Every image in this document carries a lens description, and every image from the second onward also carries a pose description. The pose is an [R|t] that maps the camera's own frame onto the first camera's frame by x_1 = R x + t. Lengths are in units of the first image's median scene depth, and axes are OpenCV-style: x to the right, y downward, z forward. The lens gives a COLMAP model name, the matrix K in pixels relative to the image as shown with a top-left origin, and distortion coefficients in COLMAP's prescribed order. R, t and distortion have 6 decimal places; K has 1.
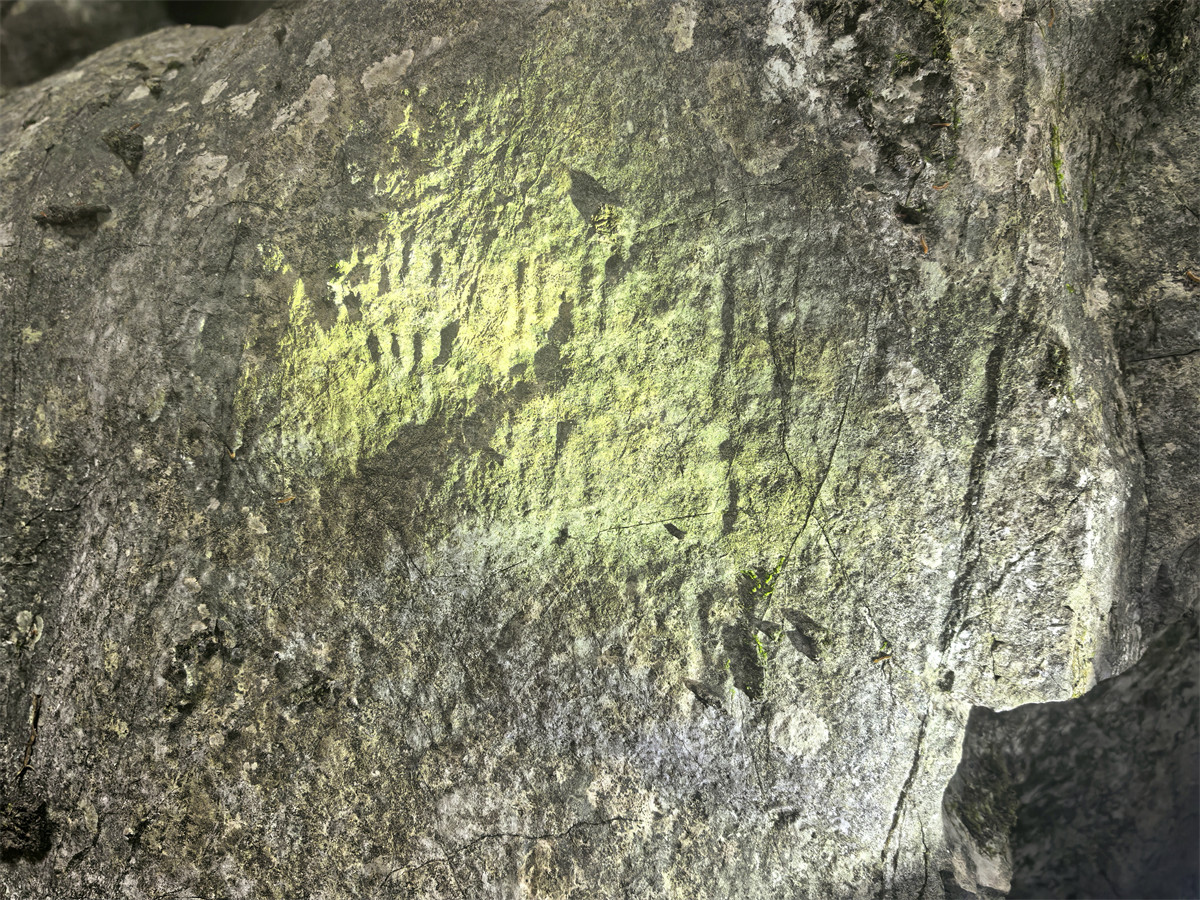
lens RADIAL K [[958.8, 0, 602.8], [0, 958.8, 446.4], [0, 0, 1]] dist [-0.023963, 0.021481]
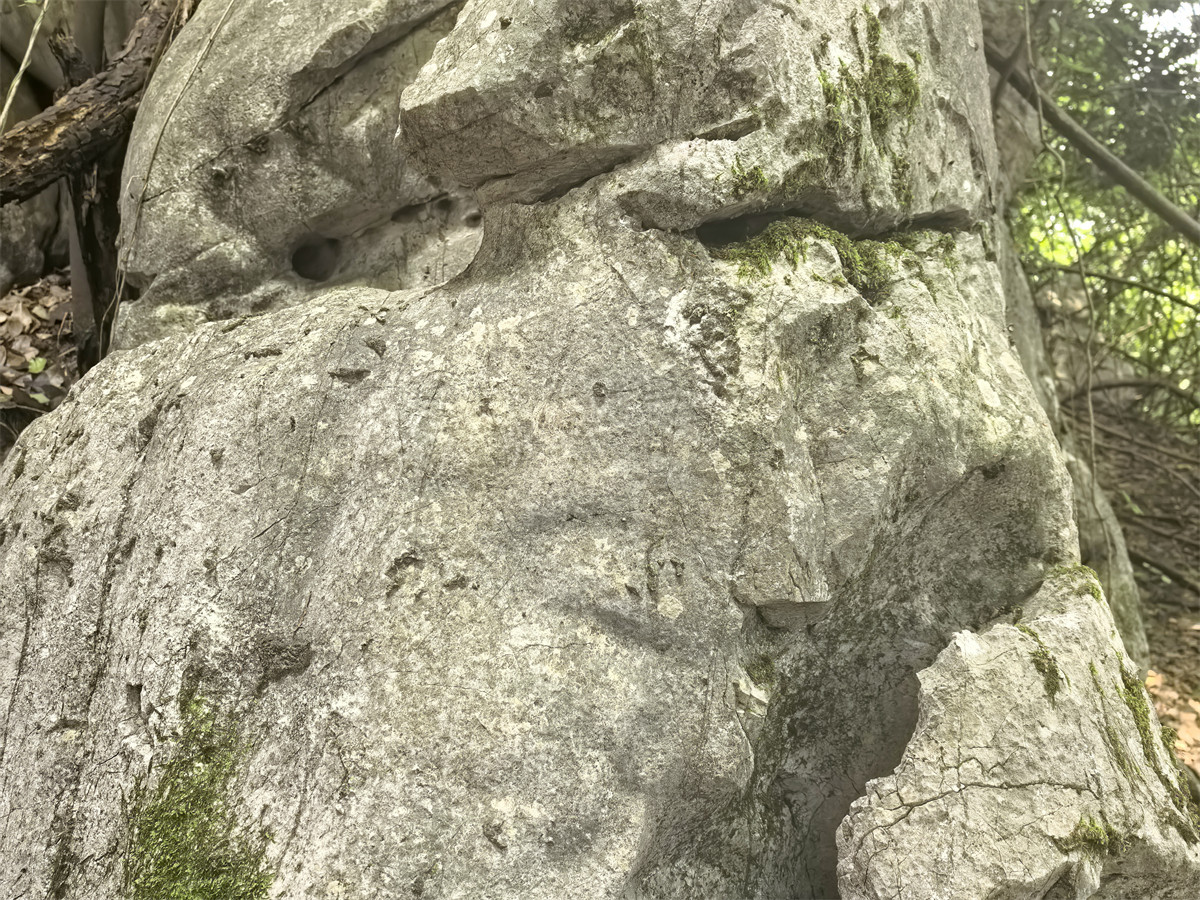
lens RADIAL K [[958.8, 0, 599.1], [0, 958.8, 451.0], [0, 0, 1]] dist [-0.023963, 0.021481]
pose [[0.995371, 0.064739, 0.071025, -0.145350], [-0.046435, 0.971044, -0.234346, 0.458480], [-0.084139, 0.229963, 0.969555, -1.240082]]
